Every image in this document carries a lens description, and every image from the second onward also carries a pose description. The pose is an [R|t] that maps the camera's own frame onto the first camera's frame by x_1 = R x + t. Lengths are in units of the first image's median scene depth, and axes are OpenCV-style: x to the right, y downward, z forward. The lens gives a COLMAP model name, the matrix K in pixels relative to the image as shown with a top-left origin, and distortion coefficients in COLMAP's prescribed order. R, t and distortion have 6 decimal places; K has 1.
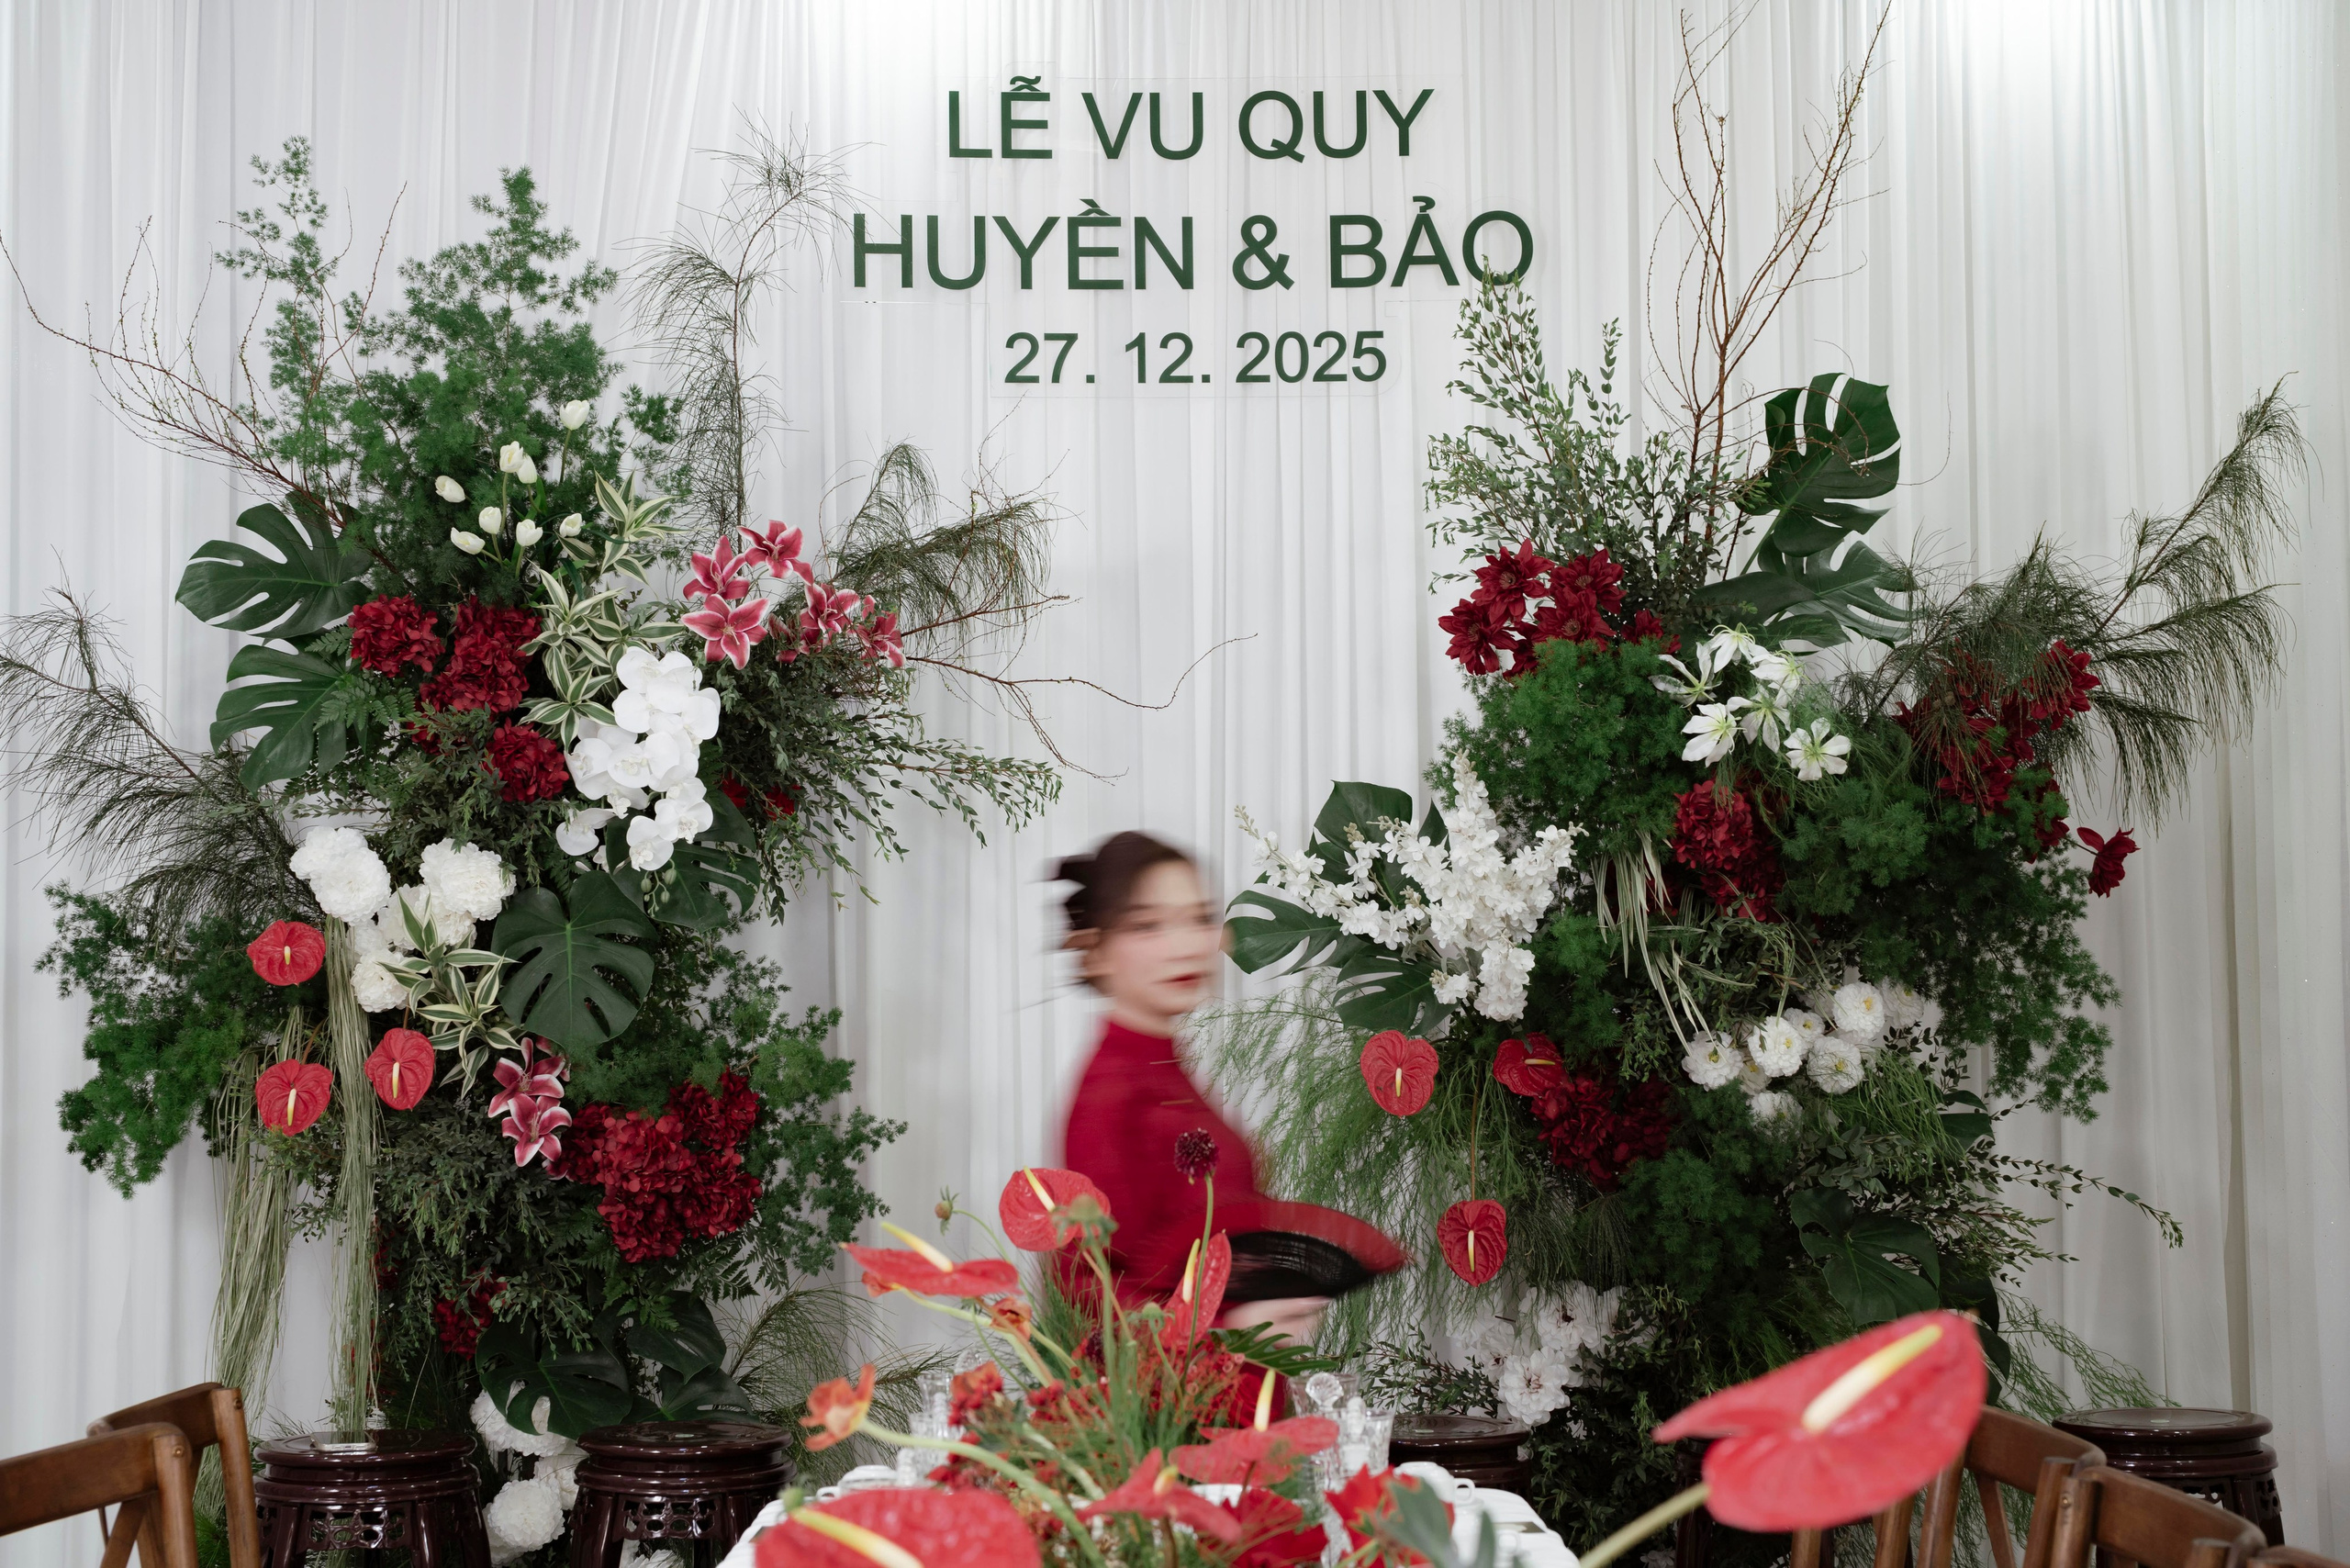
lens RADIAL K [[3373.1, 0, 1175.0], [0, 3373.1, 784.0], [0, 0, 1]] dist [-0.014756, 0.168512]
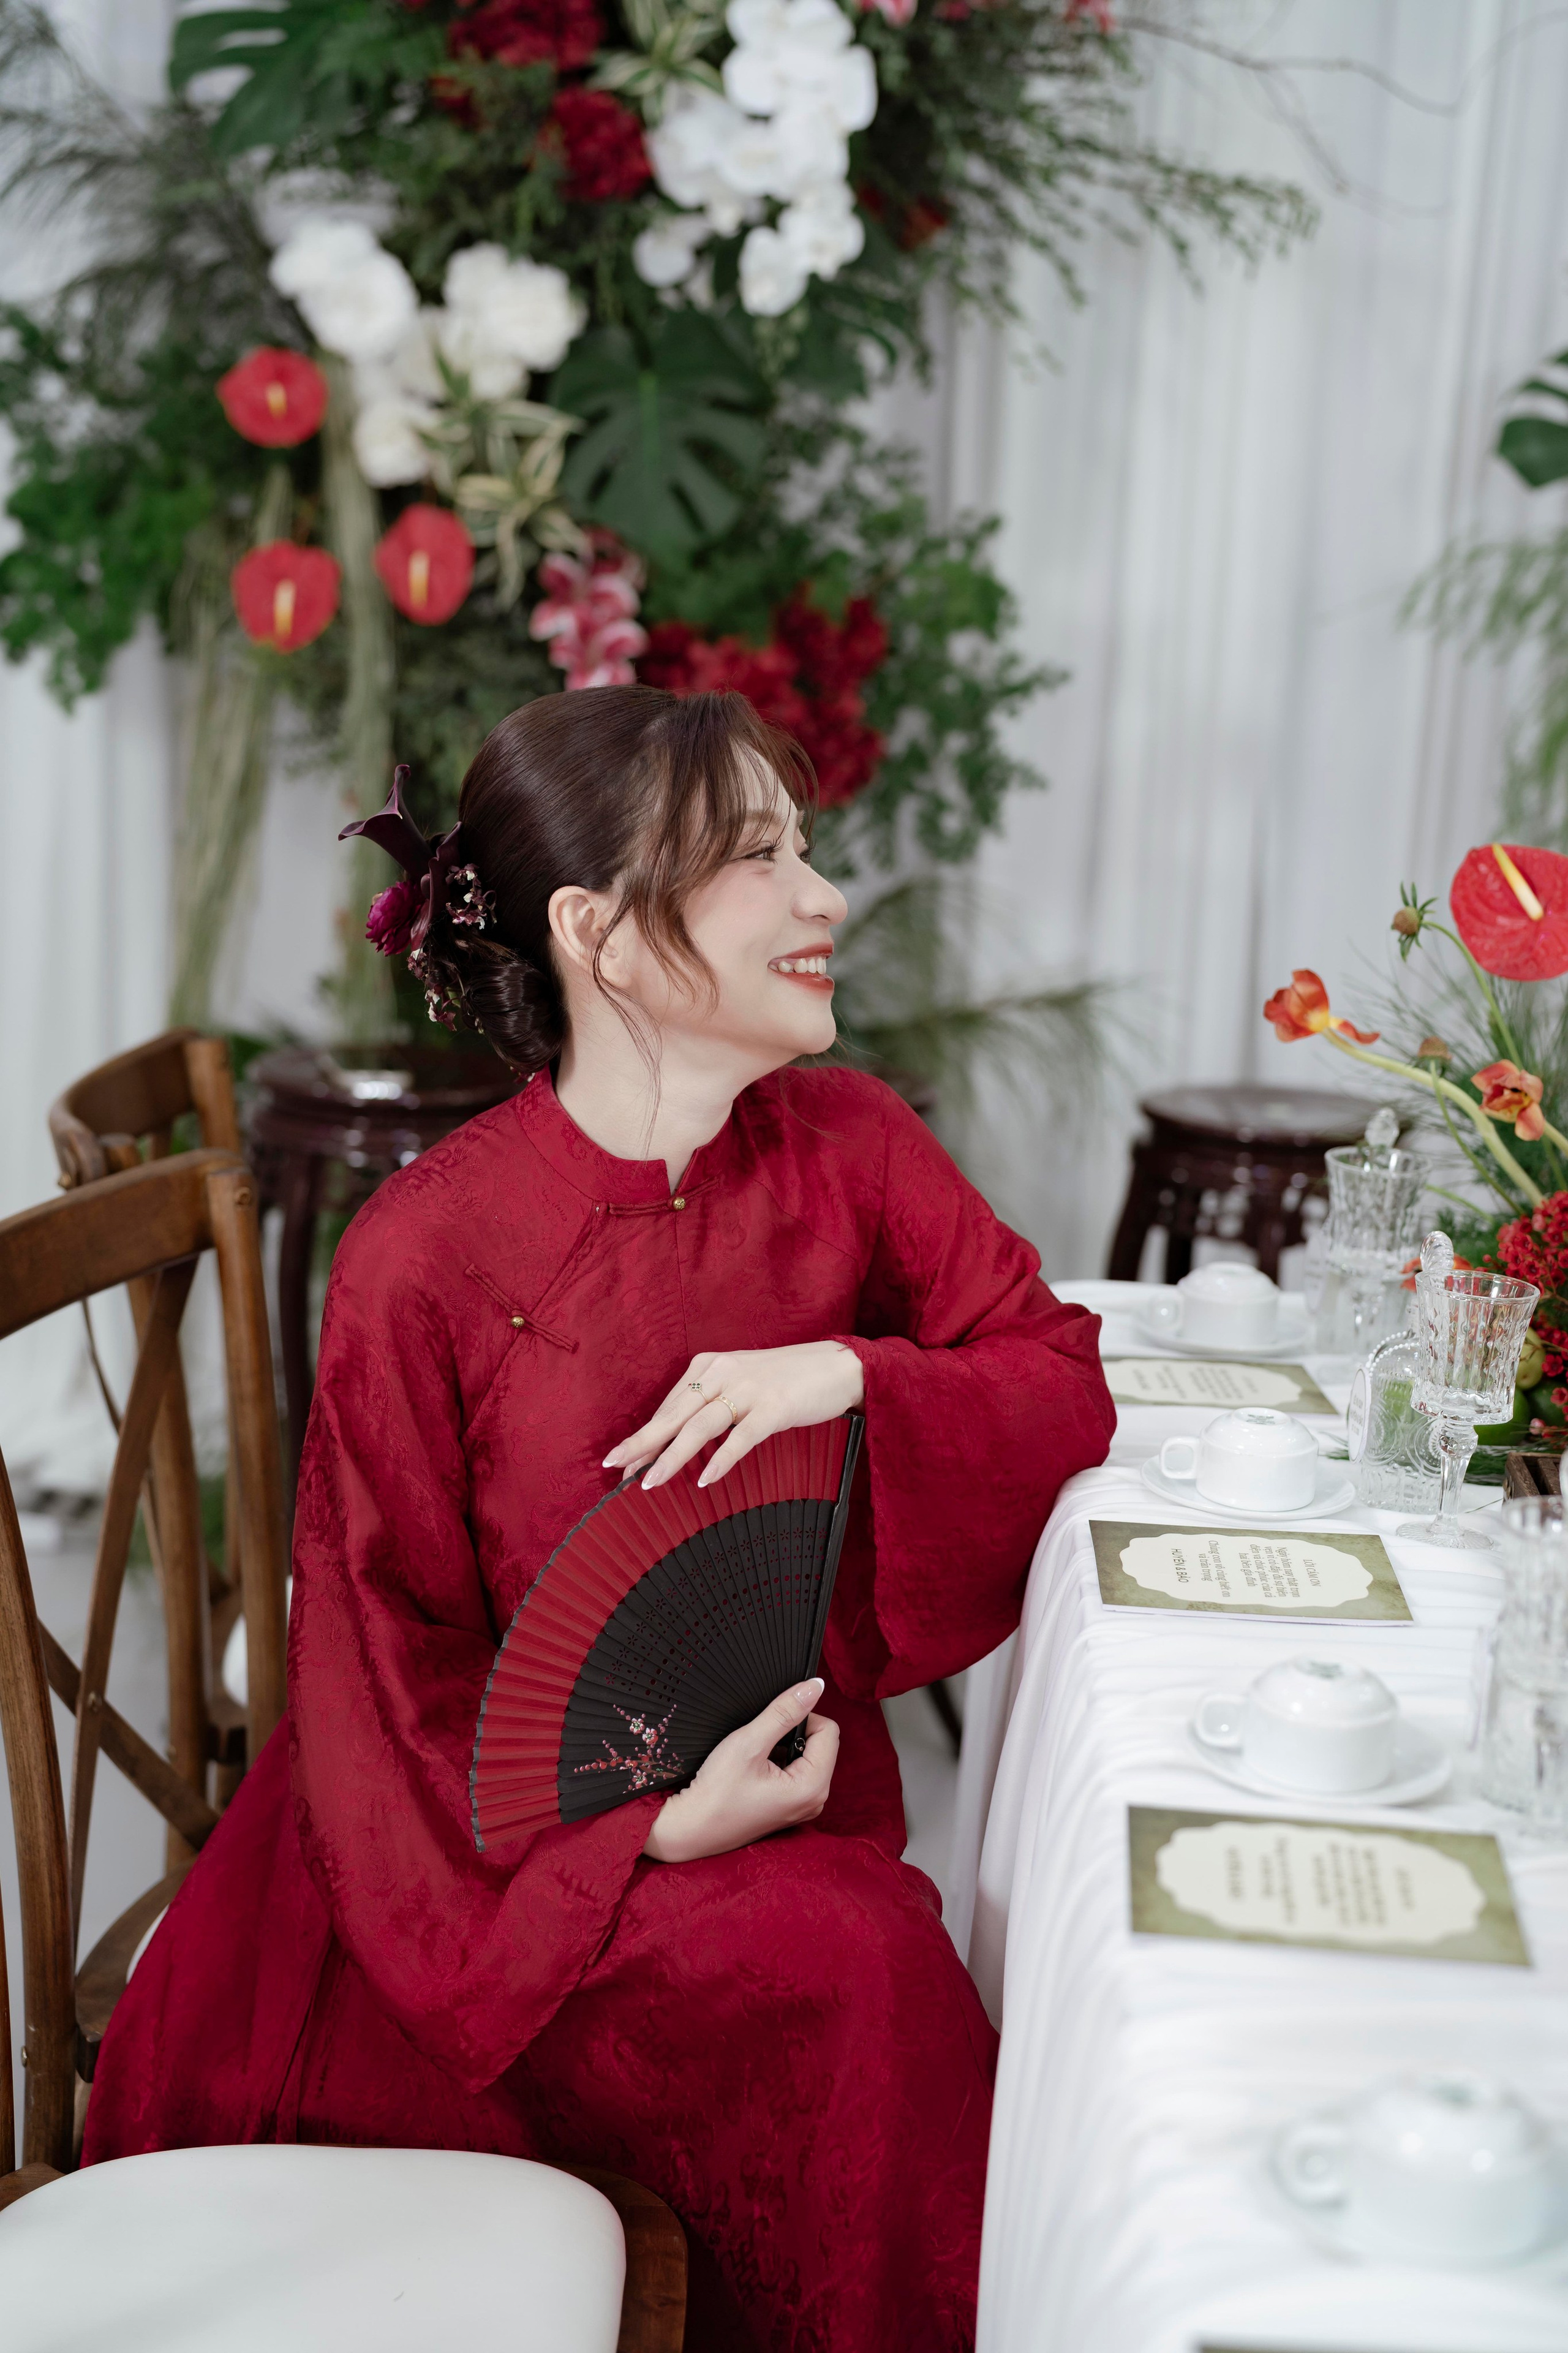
lens RADIAL K [[3361.9, 0, 784.0], [0, 3361.9, 1176.5], [0, 0, 1]] dist [0.030049, 0.138727]
pose [[0.996837, 0.068844, -0.039700, -0.105590], [-0.054684, 0.956694, 0.285912, -0.003821], [0.057664, -0.282837, 0.957433, 0.236649]]
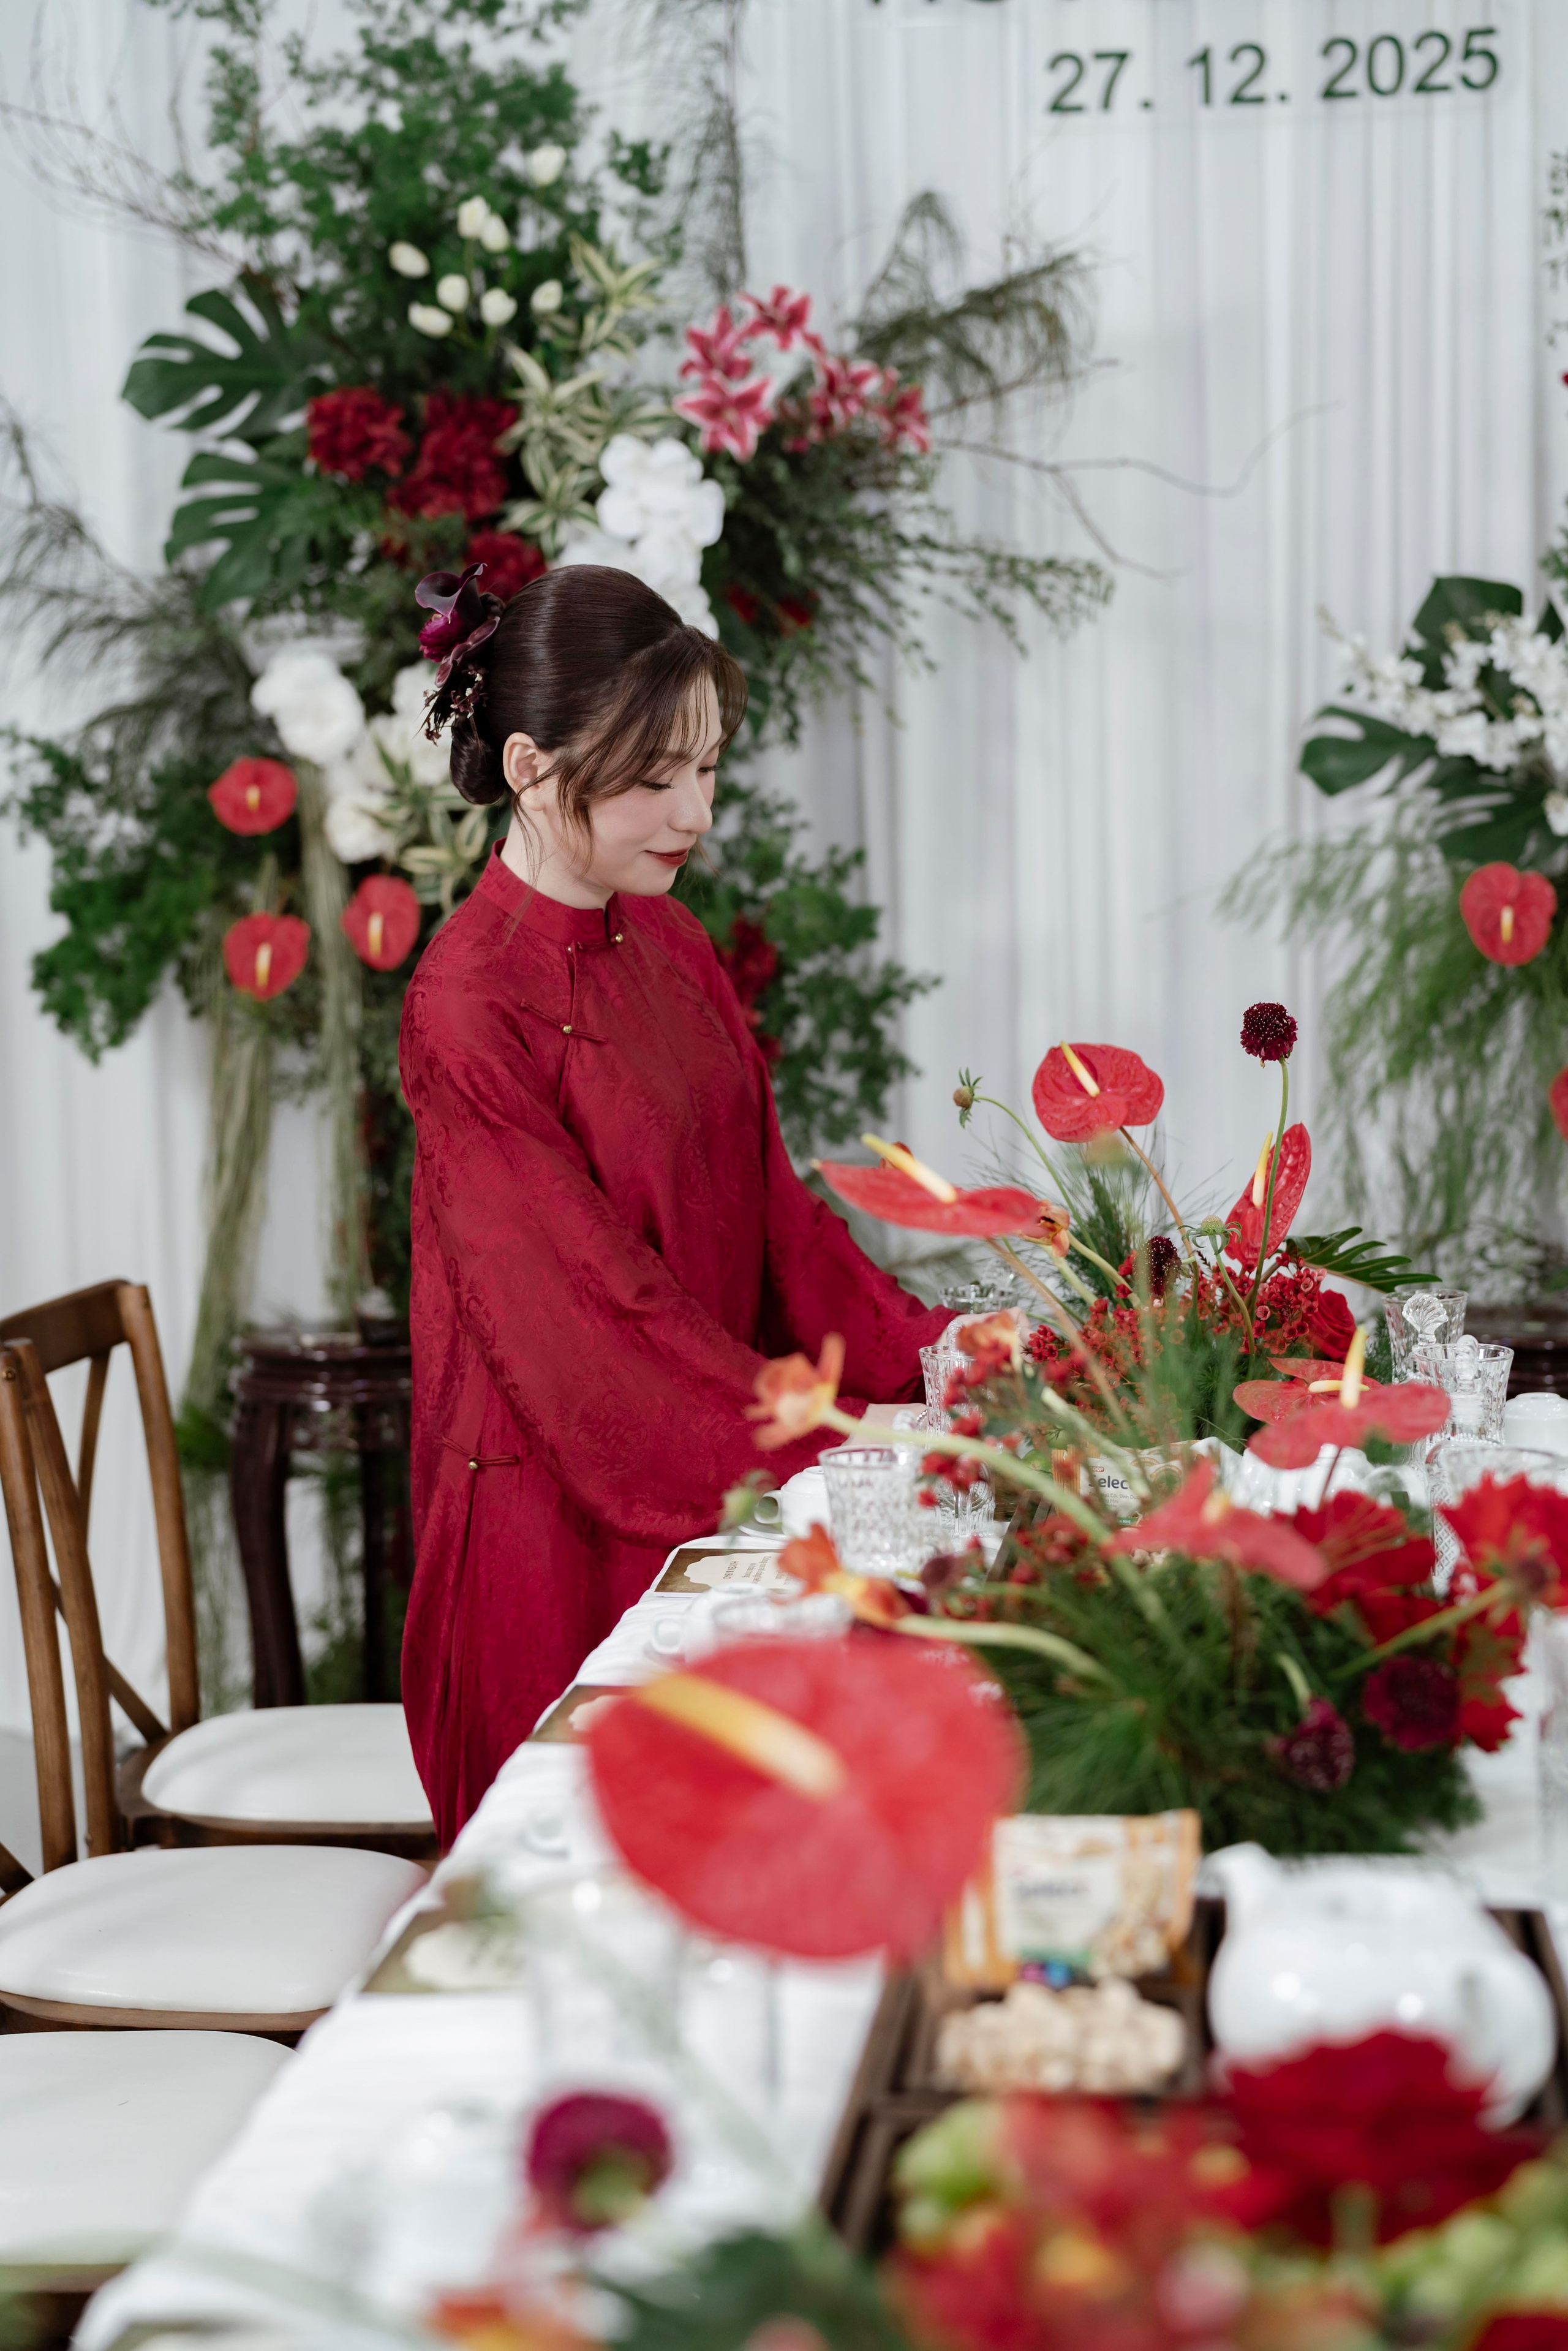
lens RADIAL K [[3374.3, 0, 784.0], [0, 3374.3, 1175.5], [0, 0, 1]] dist [-0.014756, 0.168512]
pose [[0.990486, -0.001107, -0.137608, 0.001585], [0.024254, 0.985717, 0.166653, 0.003135], [0.135458, -0.168405, 0.976366, 0.114590]]
